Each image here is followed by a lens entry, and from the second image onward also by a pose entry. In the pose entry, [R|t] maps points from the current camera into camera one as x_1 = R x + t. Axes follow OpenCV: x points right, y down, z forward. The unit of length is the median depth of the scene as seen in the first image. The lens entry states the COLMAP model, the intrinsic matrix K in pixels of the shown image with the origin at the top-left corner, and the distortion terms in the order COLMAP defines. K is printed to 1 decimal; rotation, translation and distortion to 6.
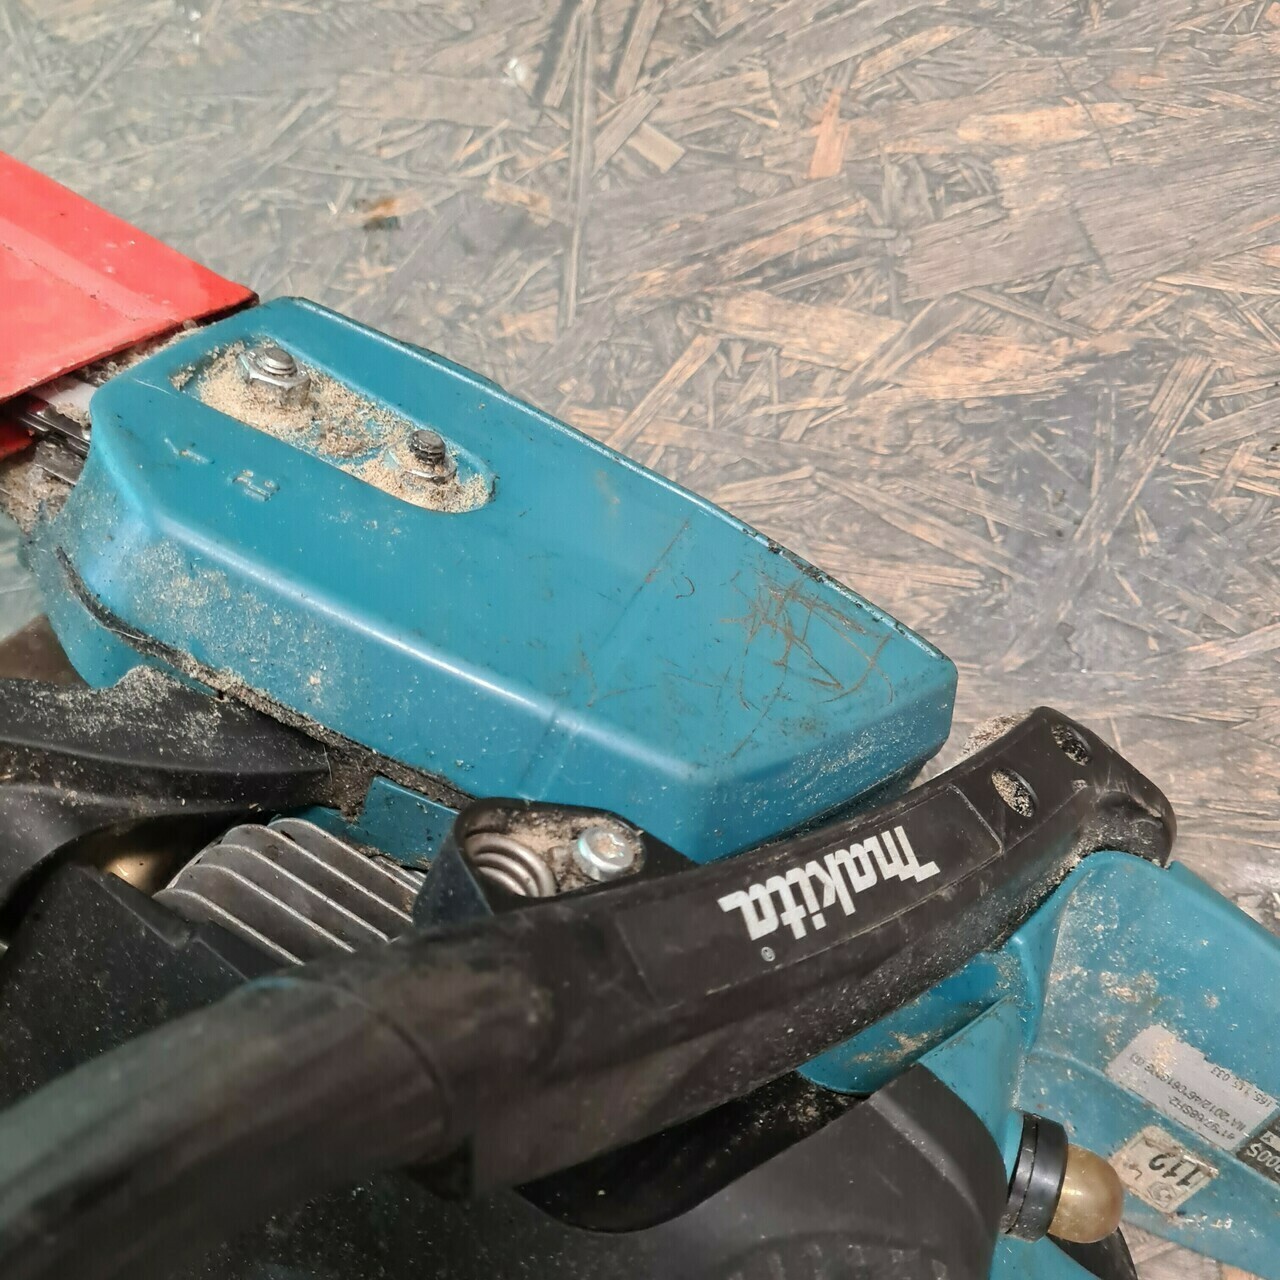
lens RADIAL K [[1361.7, 0, 635.9], [0, 1361.7, 639.0], [0, 0, 1]] dist [-0.001301, 0.000000]
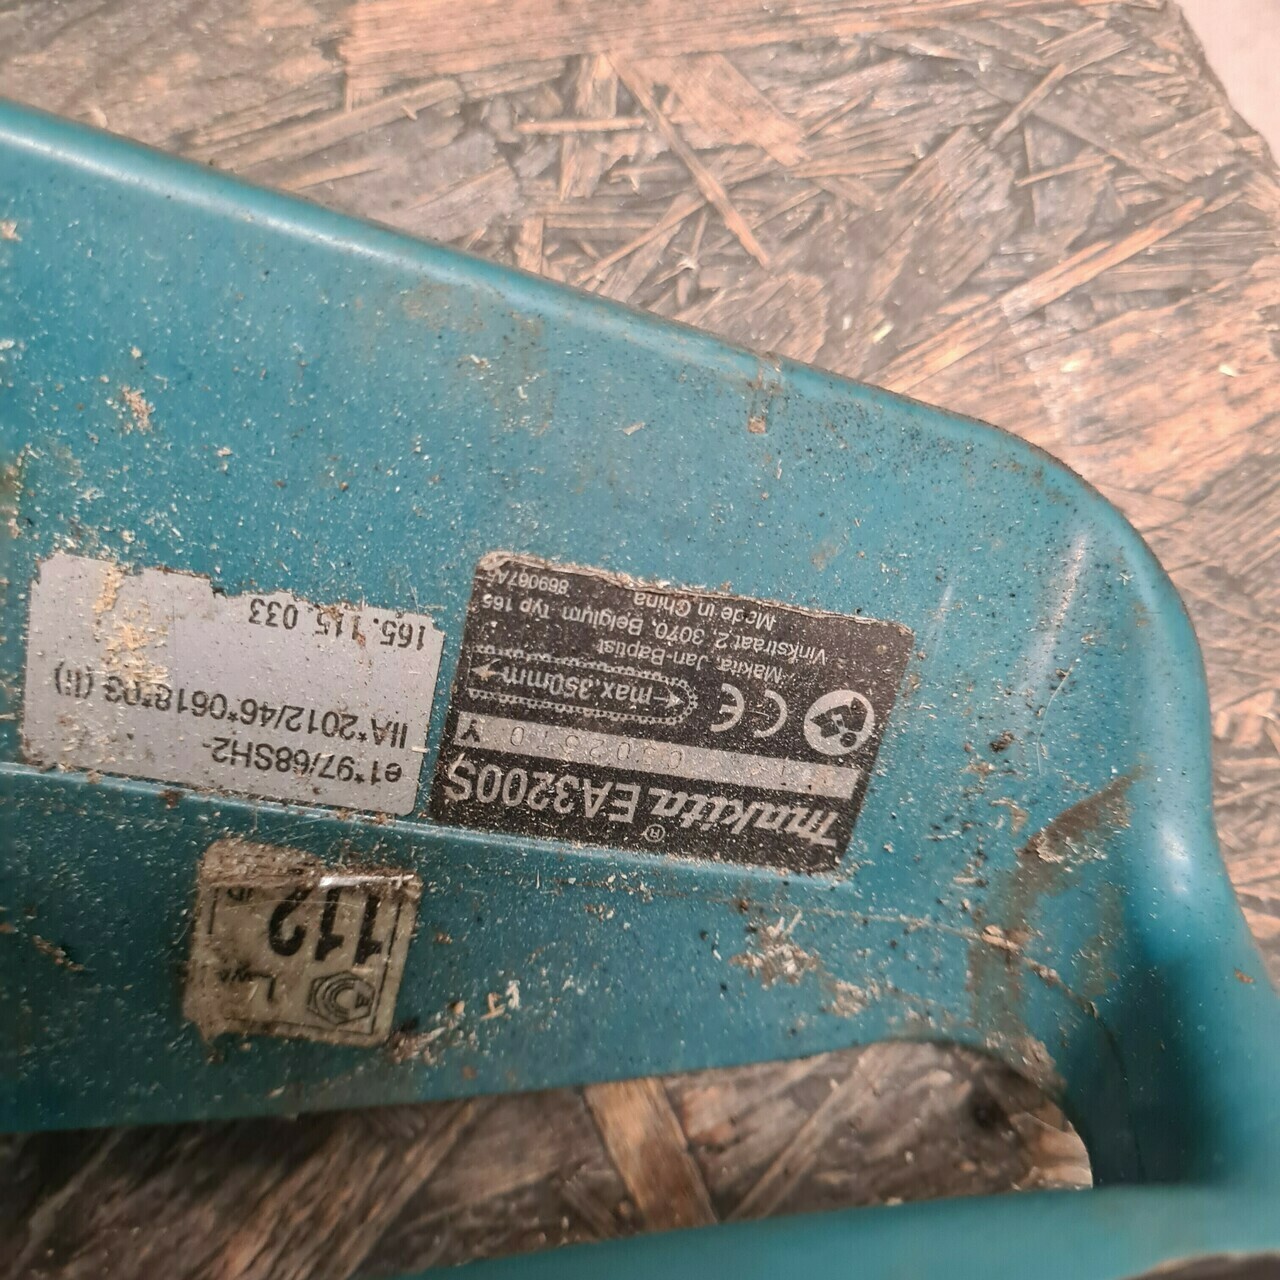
lens RADIAL K [[1361.7, 0, 643.4], [0, 1361.7, 638.4], [0, 0, 1]] dist [-0.001301, 0.000000]
pose [[0.876859, -0.369227, 0.307878, 0.391686], [0.374587, 0.926154, 0.043851, 0.336704], [-0.301334, 0.076876, 0.950415, 0.617358]]
